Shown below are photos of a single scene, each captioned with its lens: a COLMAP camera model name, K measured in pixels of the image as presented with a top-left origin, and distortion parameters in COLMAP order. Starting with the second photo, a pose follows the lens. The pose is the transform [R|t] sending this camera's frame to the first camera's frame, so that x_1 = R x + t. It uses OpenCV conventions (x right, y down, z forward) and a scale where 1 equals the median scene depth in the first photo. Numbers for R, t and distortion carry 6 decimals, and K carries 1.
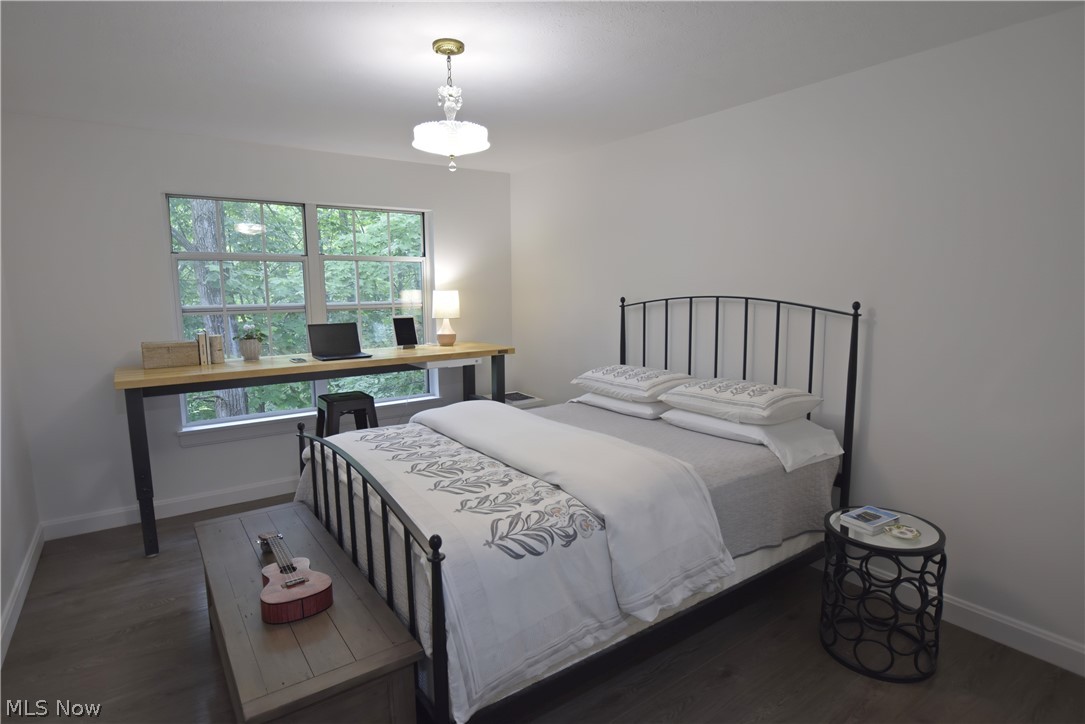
lens RADIAL K [[579.9, 0, 542.5], [0, 579.9, 362.0], [0, 0, 1]] dist [-0.000277, -0.000034]
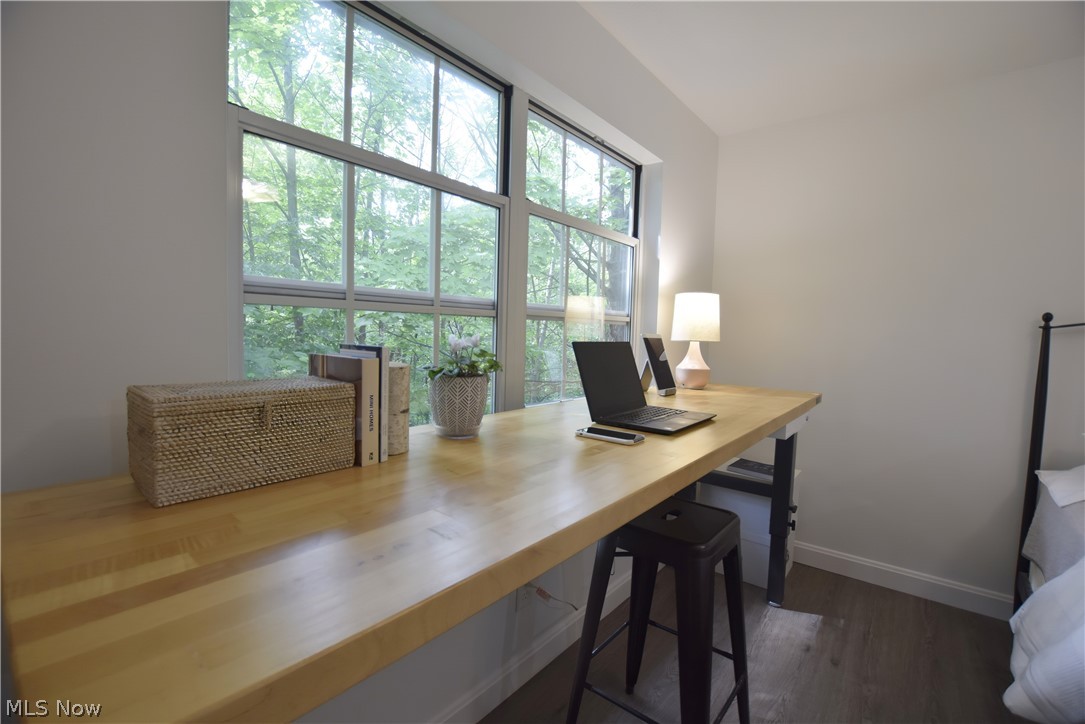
lens RADIAL K [[473.9, 0, 542.5], [0, 473.9, 362.0], [0, 0, 1]] dist [-0.028648, 0.000373]
pose [[0.963855, 0.016858, 0.265892, -0.508768], [0.001558, 0.997622, -0.068899, -0.026861], [-0.266421, 0.066823, 0.961538, 0.677046]]
